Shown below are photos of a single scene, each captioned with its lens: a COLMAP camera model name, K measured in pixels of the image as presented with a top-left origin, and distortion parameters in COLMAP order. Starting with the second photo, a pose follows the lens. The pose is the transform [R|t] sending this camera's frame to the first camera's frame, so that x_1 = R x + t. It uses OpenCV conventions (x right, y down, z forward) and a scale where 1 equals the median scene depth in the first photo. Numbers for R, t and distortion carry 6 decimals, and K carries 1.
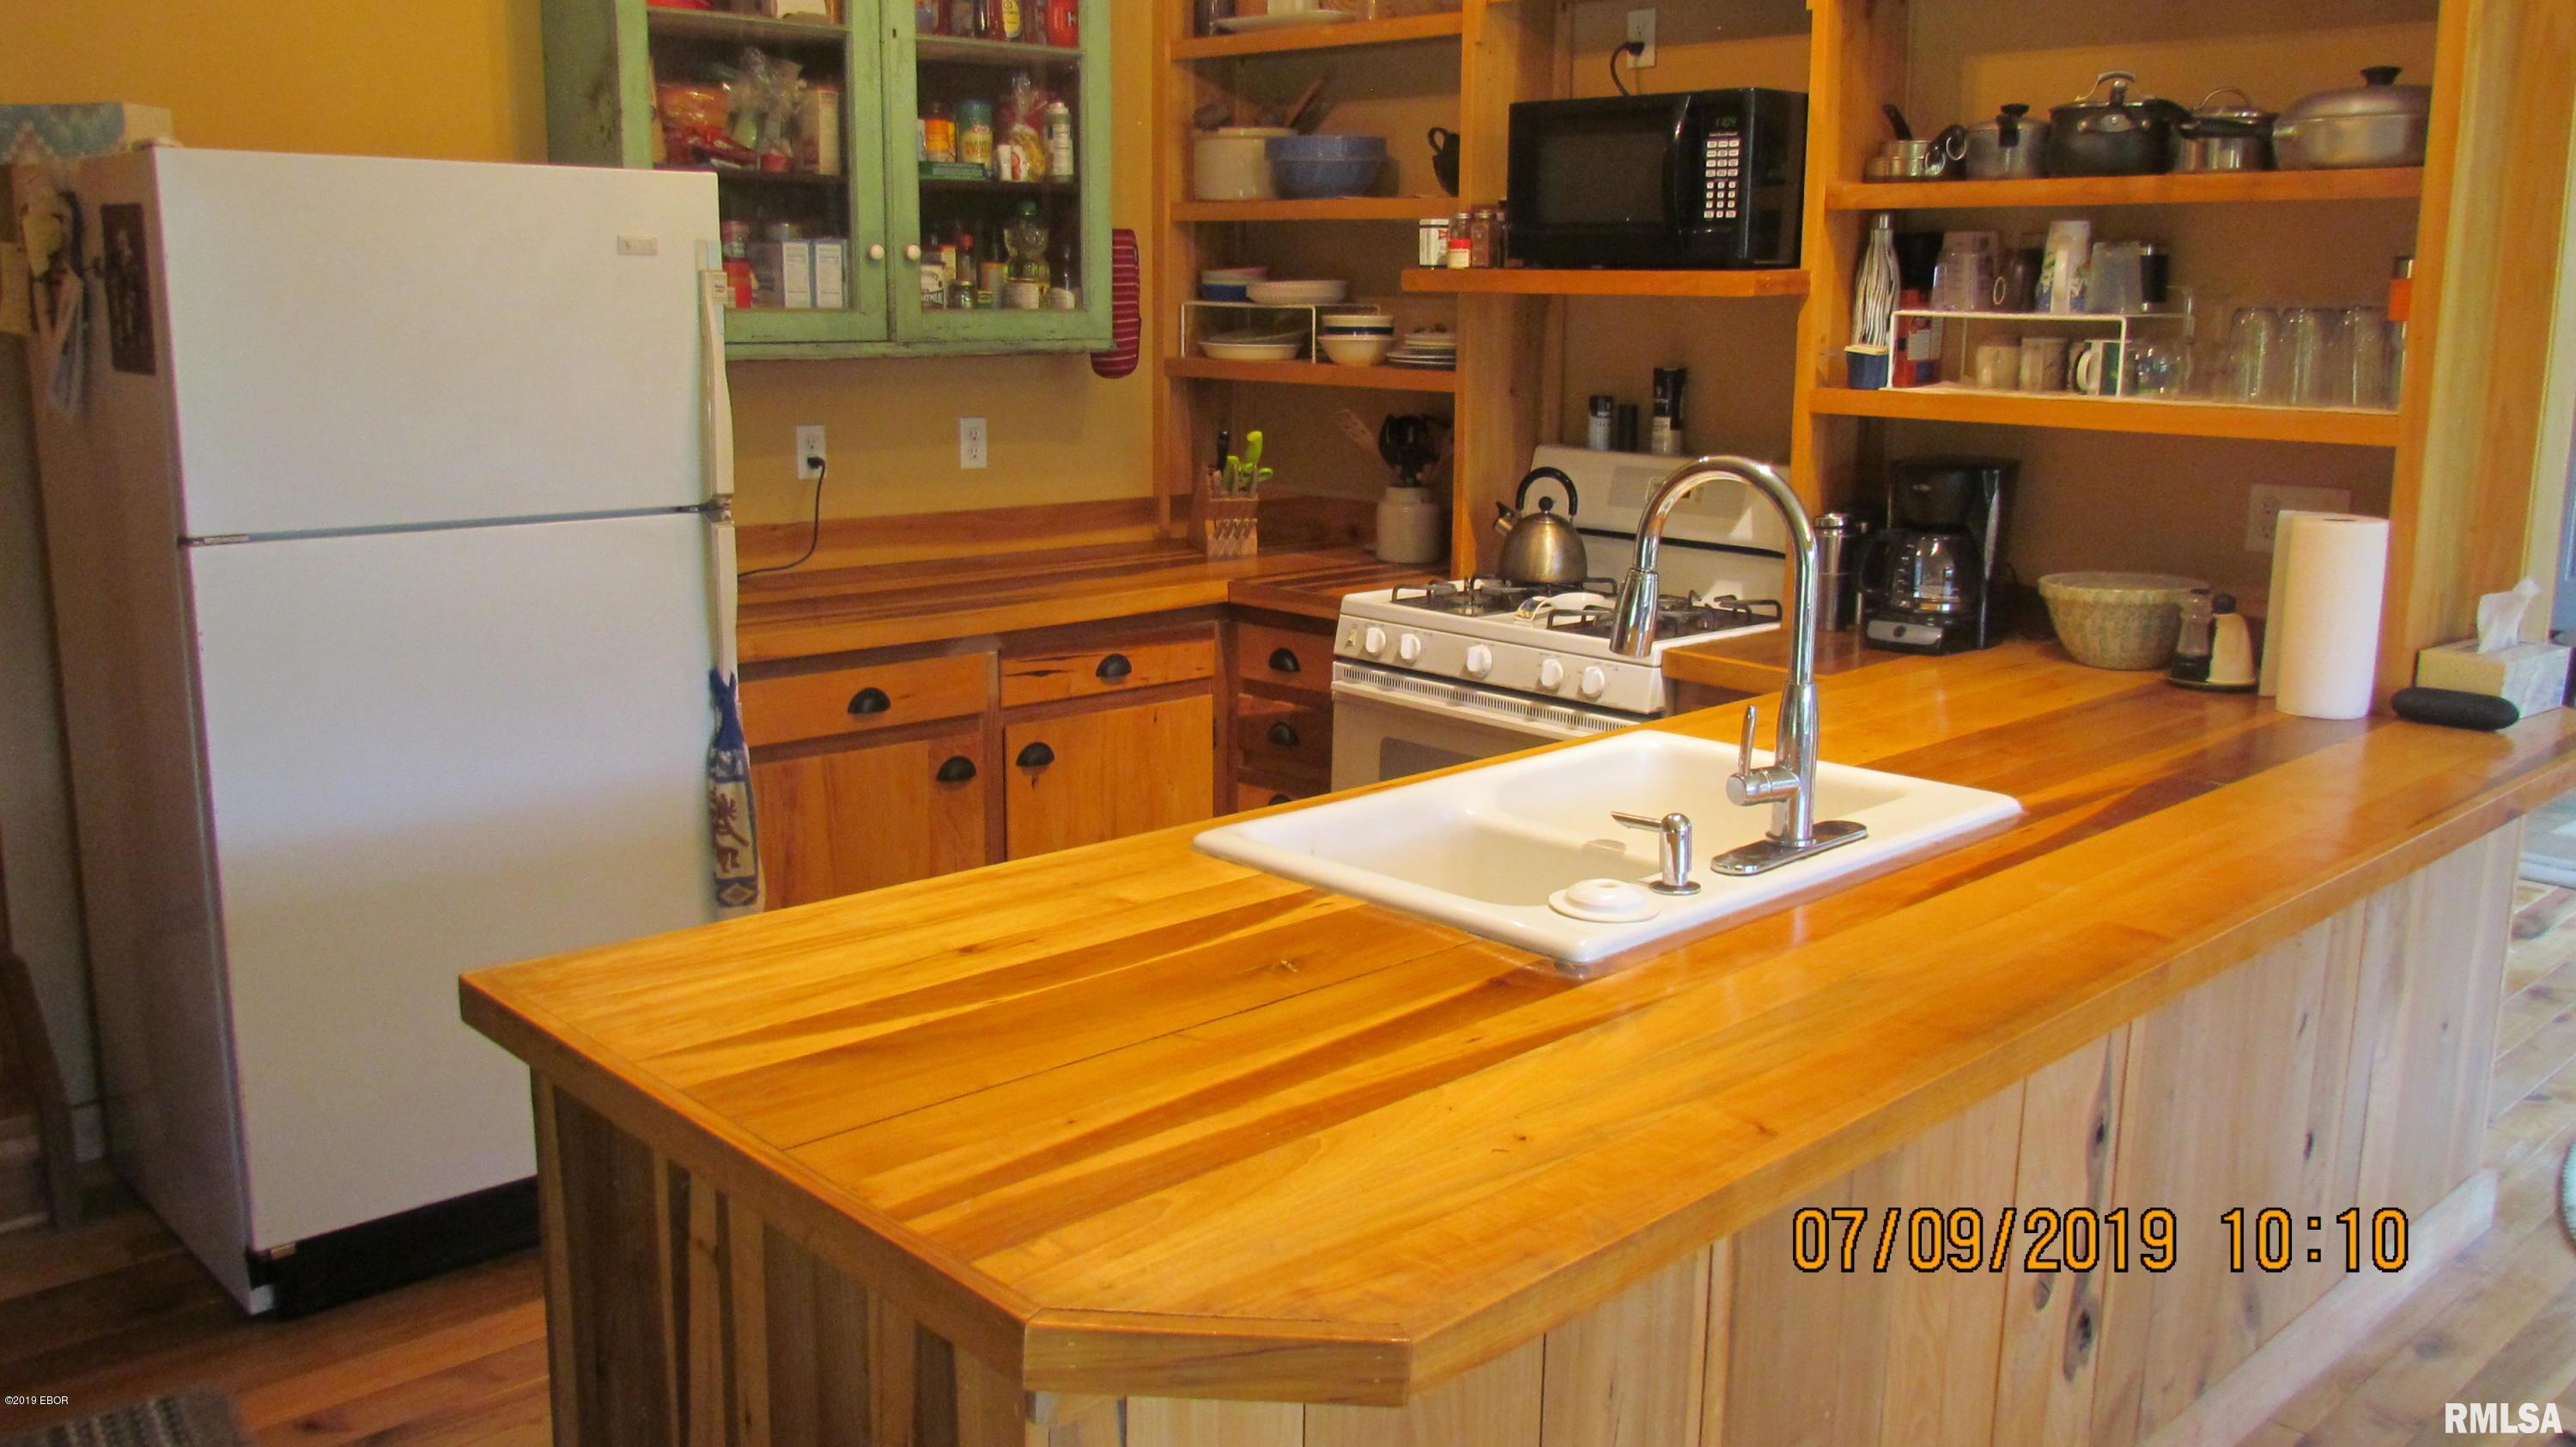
lens RADIAL K [[2127.0, 0, 1289.8], [0, 2127.0, 732.0], [0, 0, 1]] dist [-0.011484, -0.022199]
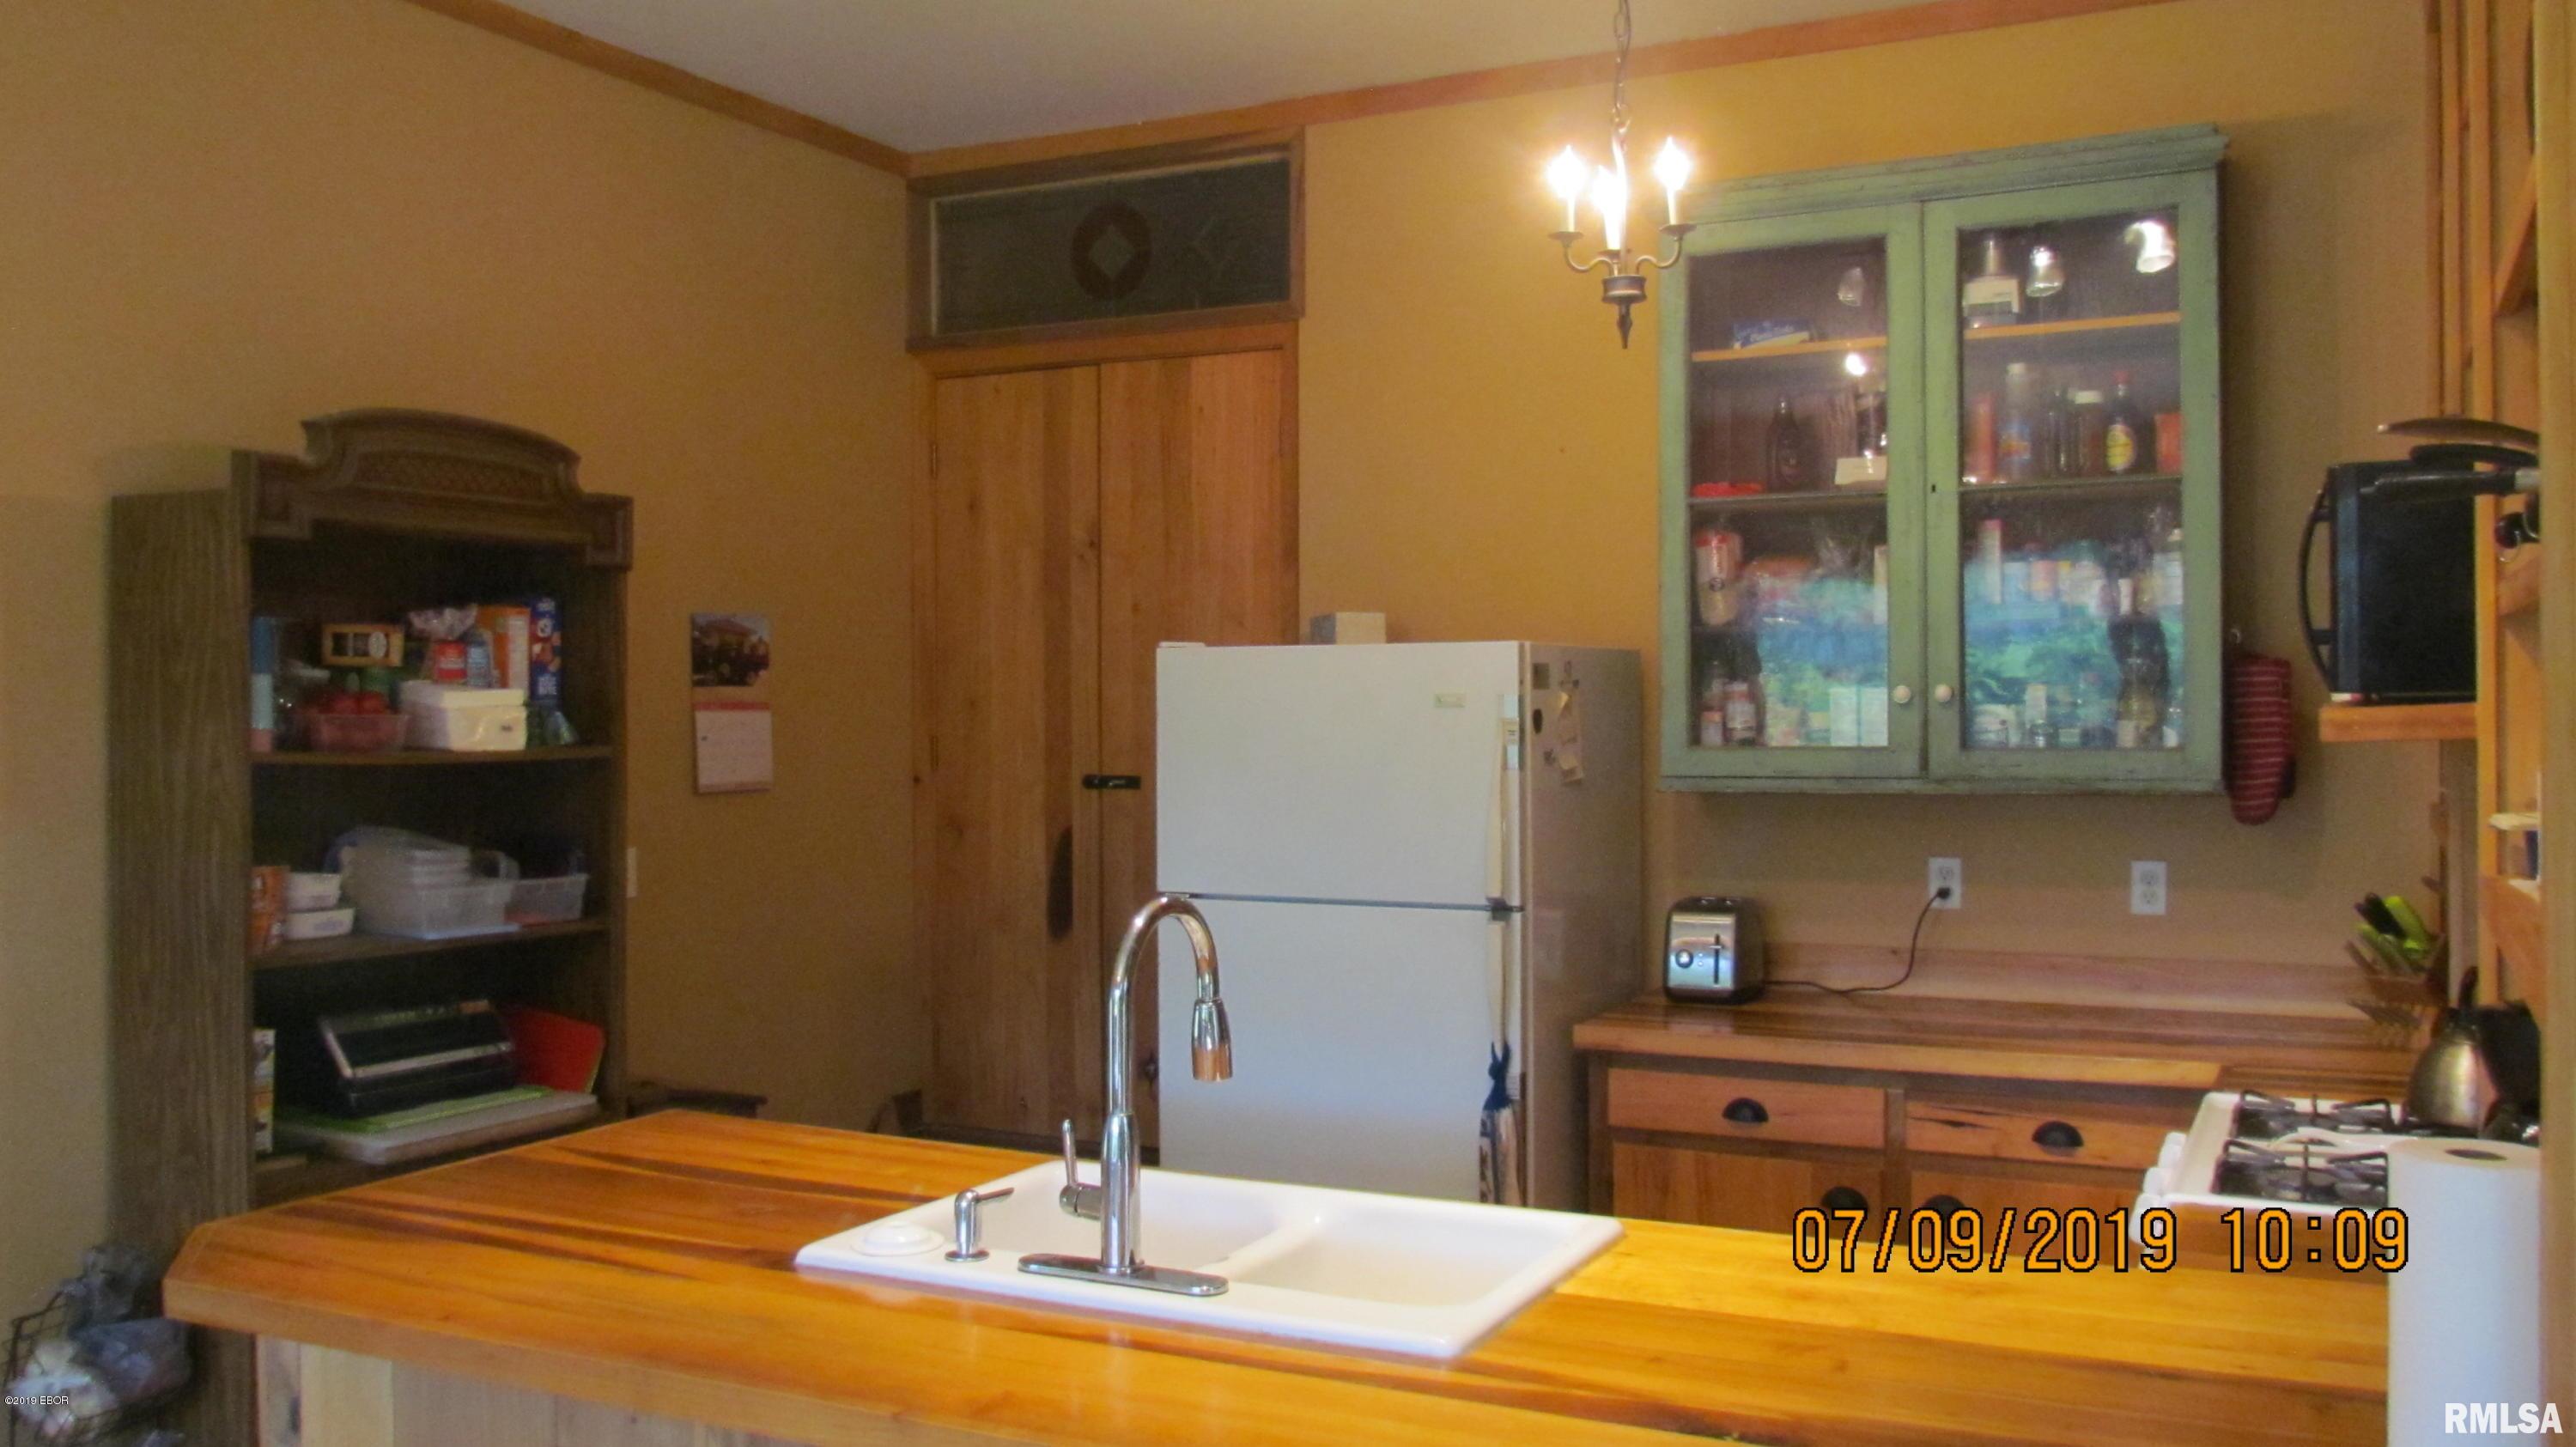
lens RADIAL K [[2127.0, 0, 1294.0], [0, 2127.0, 722.1], [0, 0, 1]] dist [-0.011484, -0.022199]
pose [[0.348600, -0.009826, -0.937220, 0.681288], [-0.181018, 0.980413, -0.077609, -0.076913], [0.919625, 0.196708, 0.339993, 0.370902]]
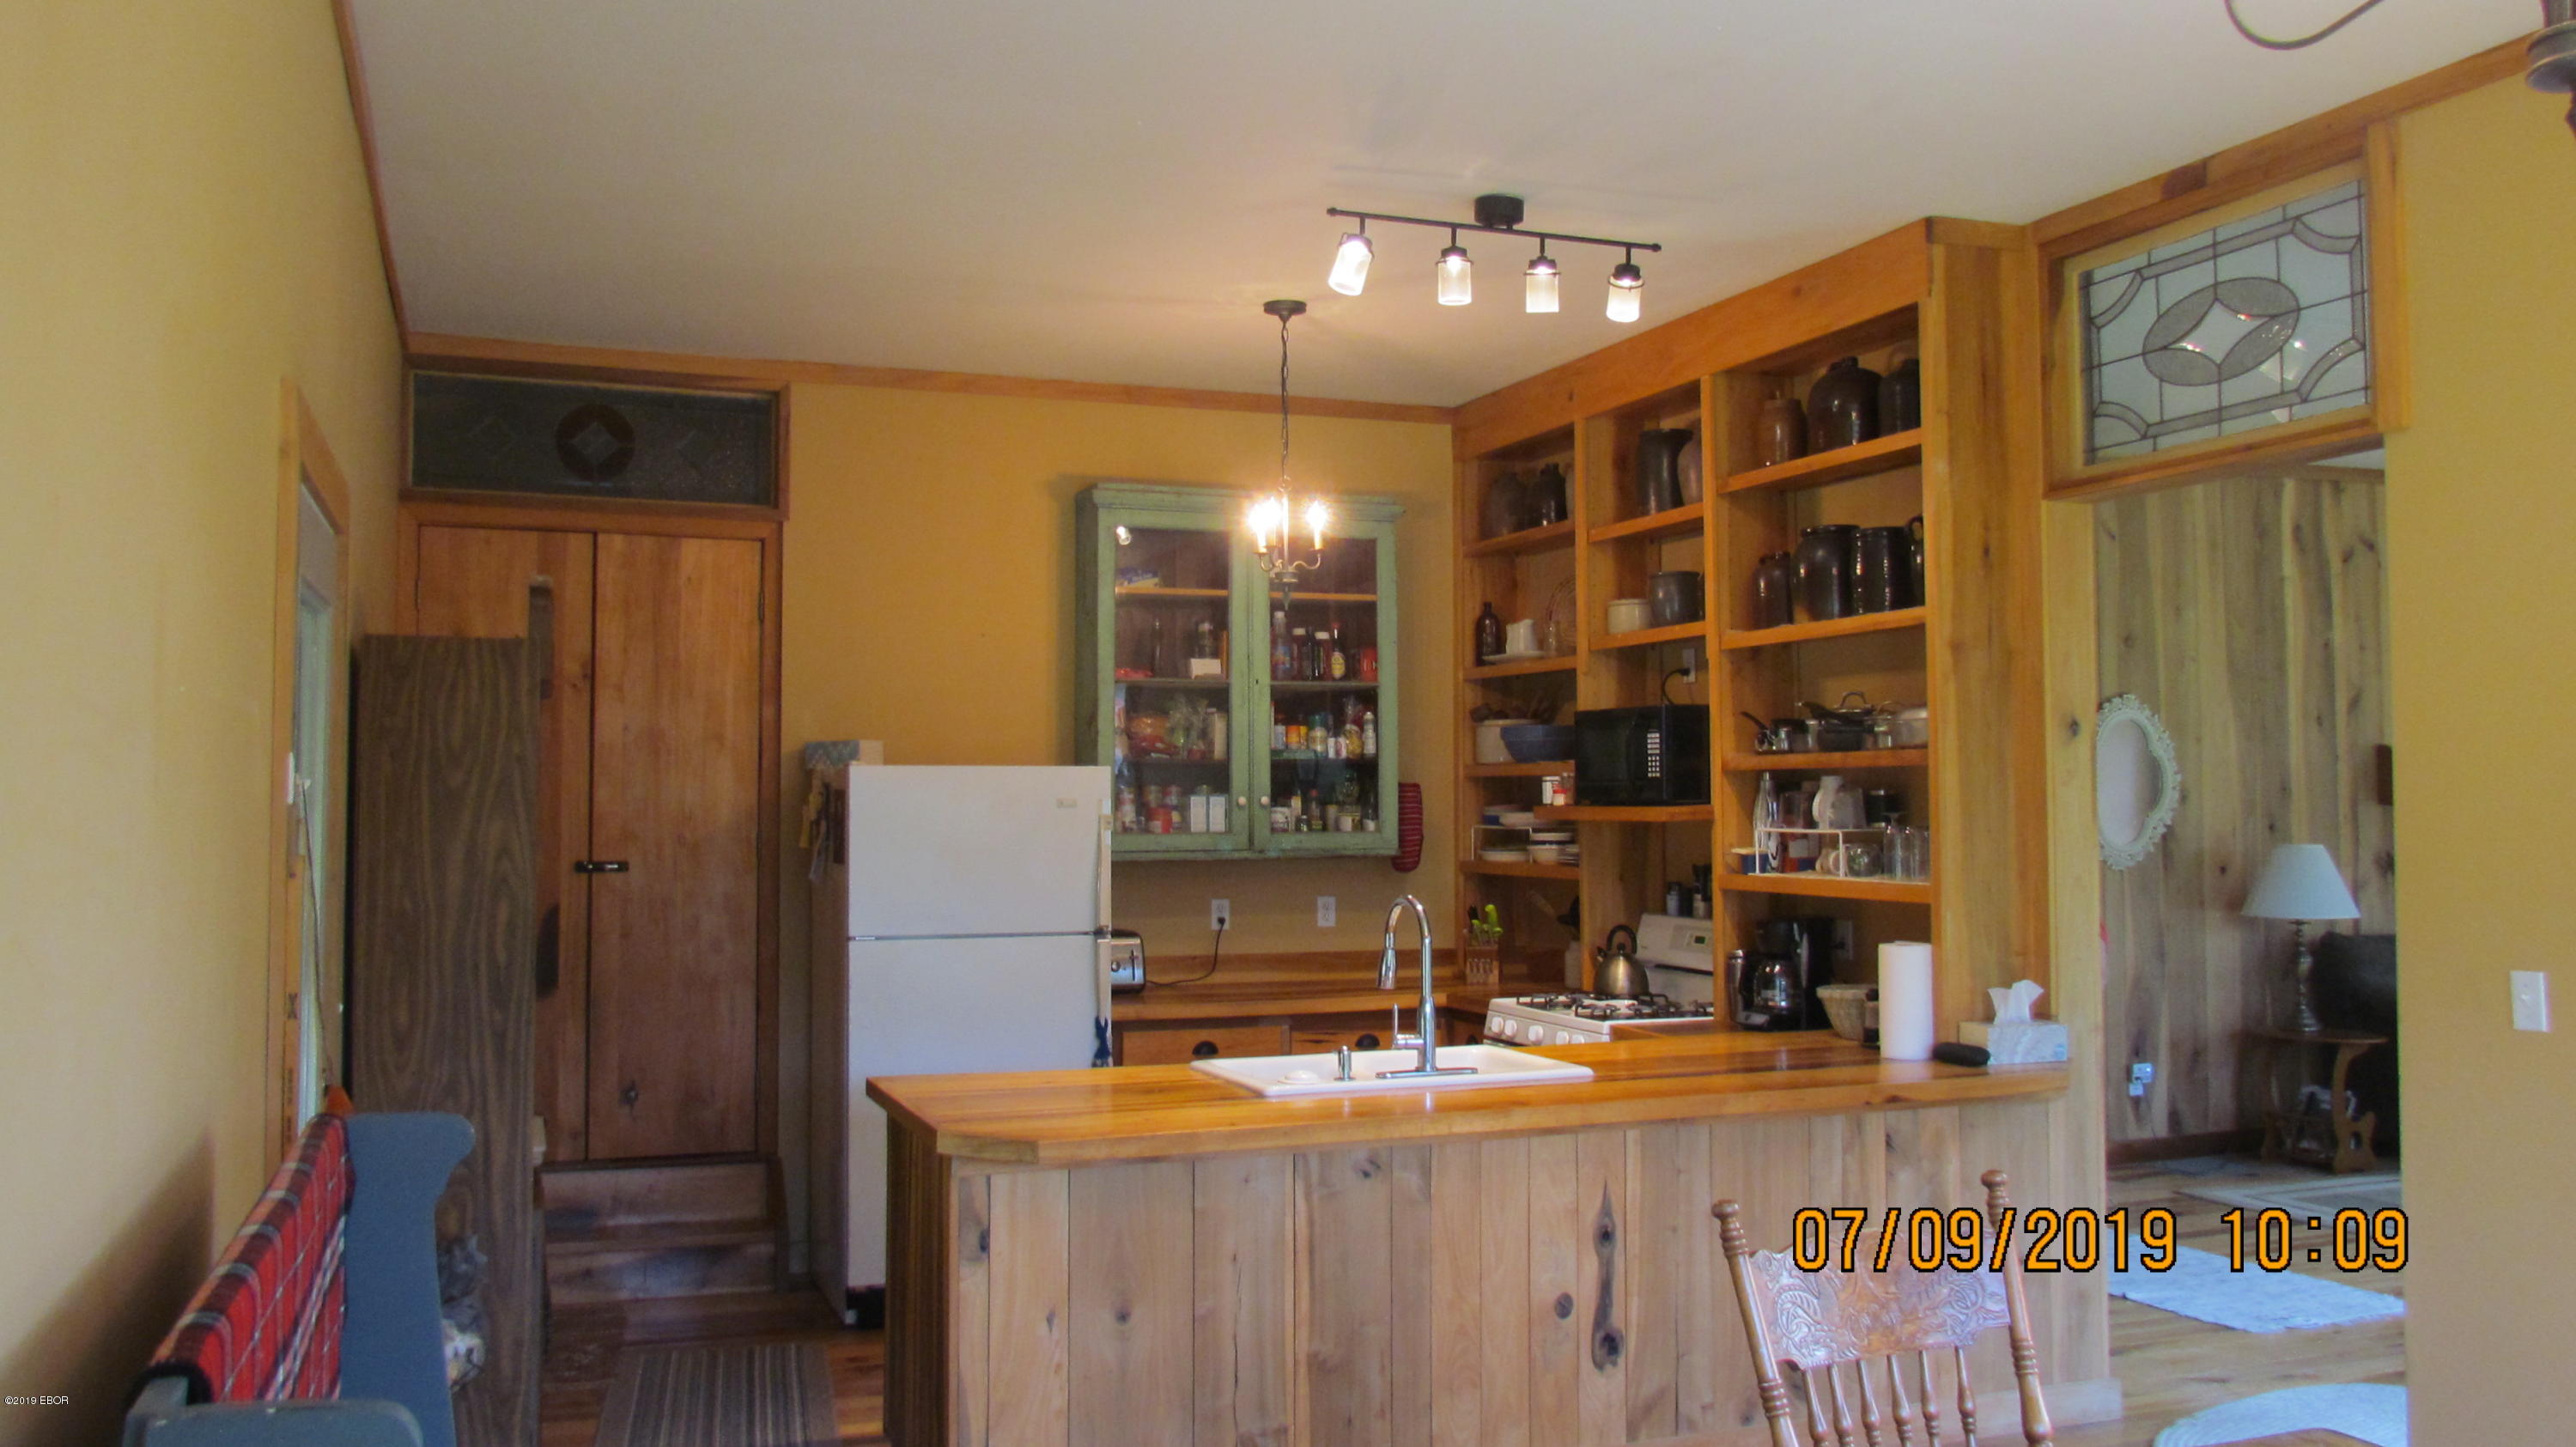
lens RADIAL K [[2127.0, 0, 1273.9], [0, 2127.0, 734.0], [0, 0, 1]] dist [-0.011484, -0.022199]
pose [[0.922527, -0.026835, -0.384999, 0.519554], [-0.065162, 0.972427, -0.223920, 0.117673], [0.380392, 0.231660, 0.895341, -0.603074]]
